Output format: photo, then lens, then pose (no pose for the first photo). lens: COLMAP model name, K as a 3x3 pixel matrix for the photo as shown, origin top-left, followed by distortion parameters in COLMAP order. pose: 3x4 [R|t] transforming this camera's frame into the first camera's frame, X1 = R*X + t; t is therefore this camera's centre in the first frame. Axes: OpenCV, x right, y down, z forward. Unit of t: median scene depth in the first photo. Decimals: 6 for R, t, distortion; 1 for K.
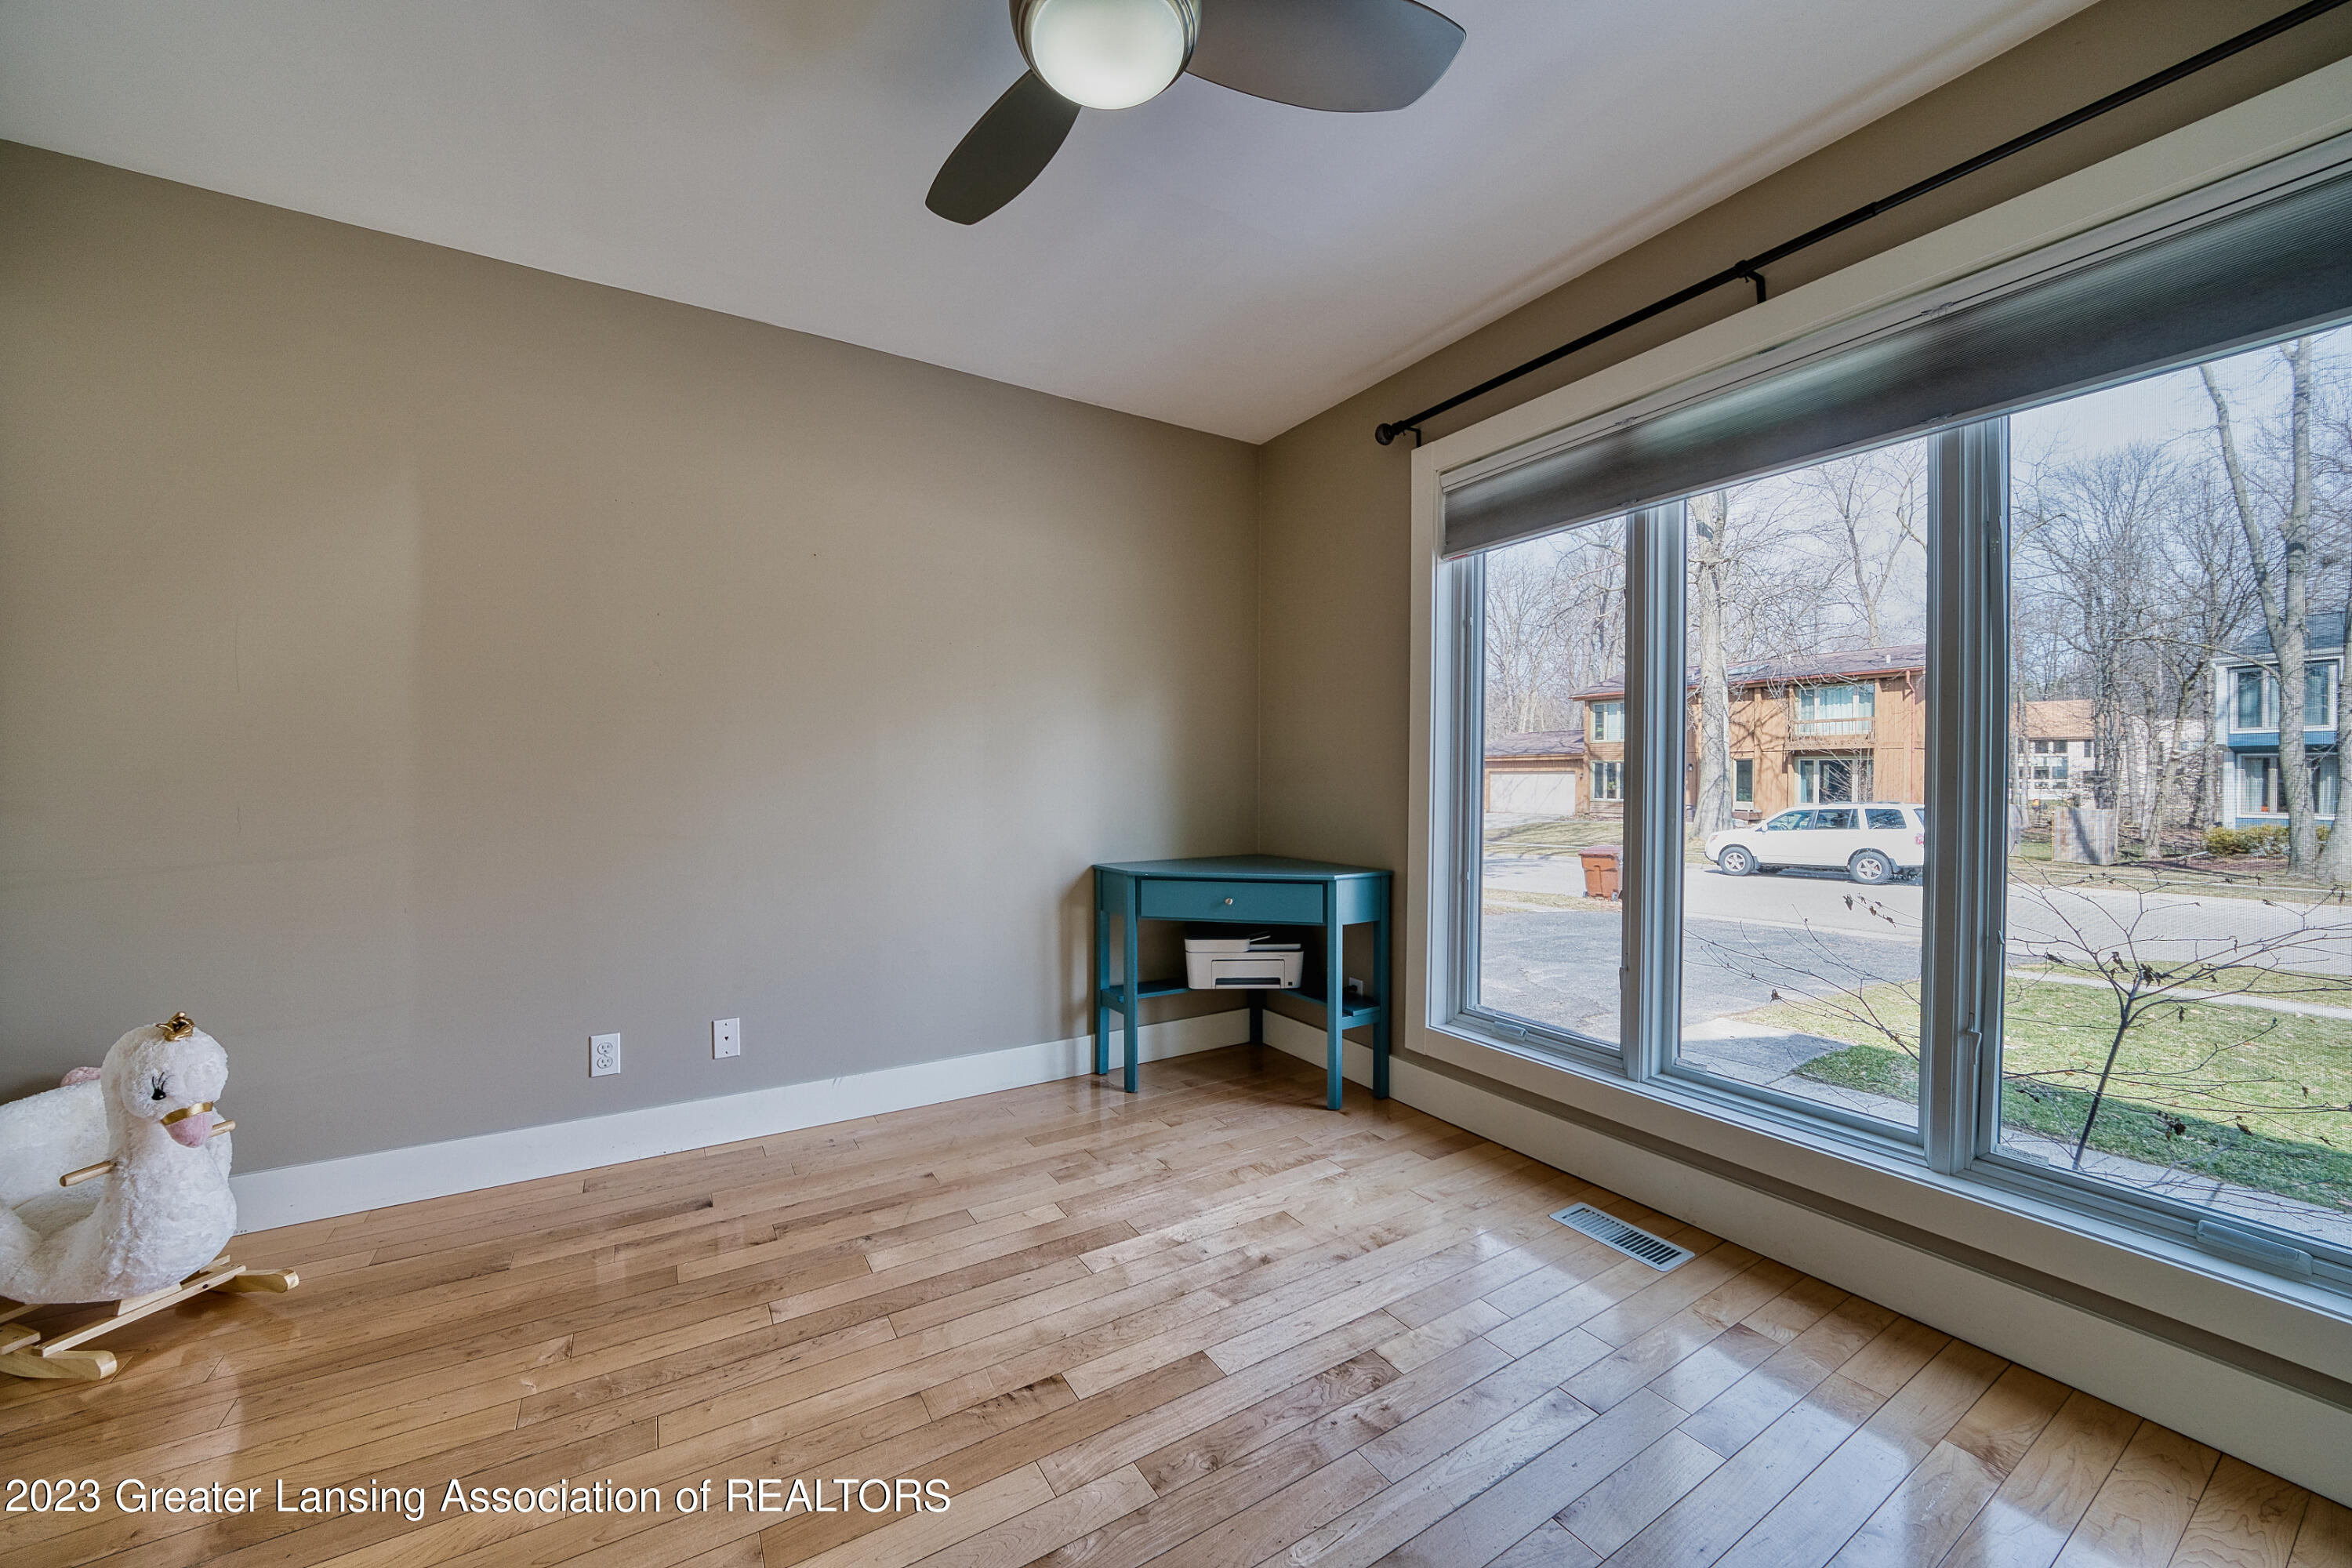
lens RADIAL K [[860.3, 0, 1176.0], [0, 860.3, 784.0], [0, 0, 1]] dist [-0.015735, 0.000008]
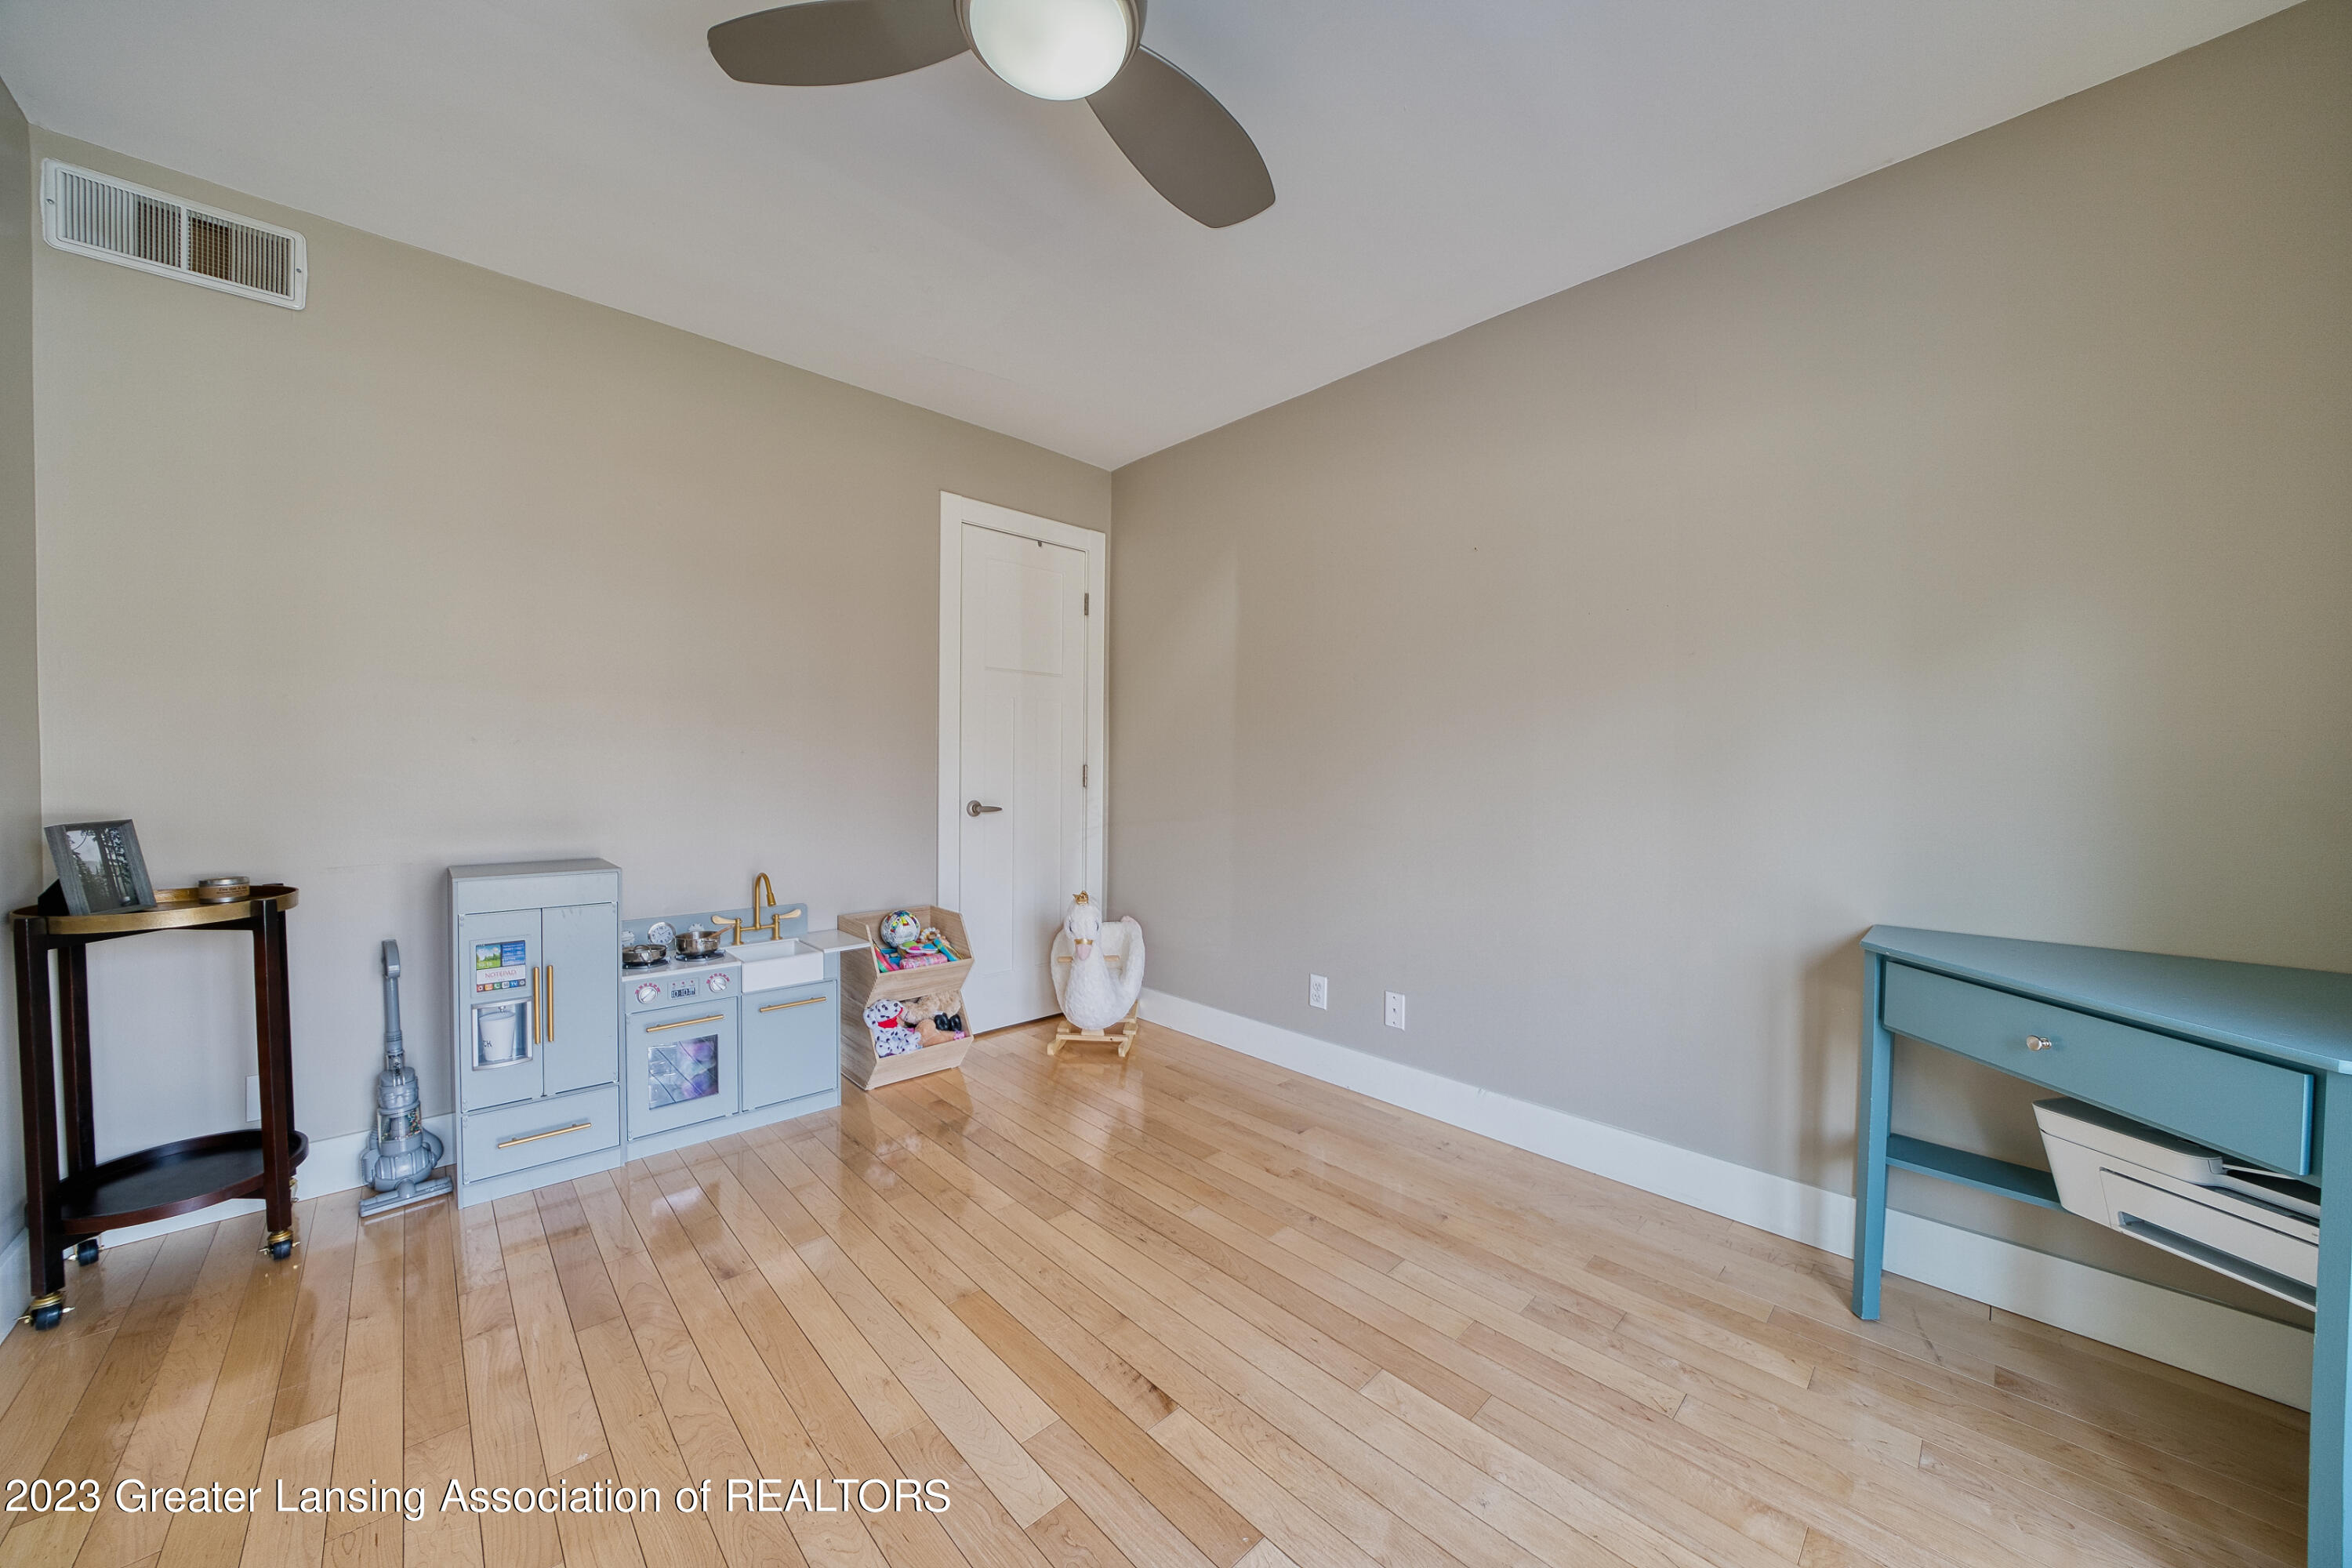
lens RADIAL K [[830.4, 0, 1176.0], [0, 830.4, 784.0], [0, 0, 1]] dist [-0.018299, 0.000395]
pose [[0.202001, 0.018373, -0.979213, 0.503805], [-0.018806, 0.999712, 0.014878, -0.007564], [0.979205, 0.015409, 0.202288, 0.544440]]
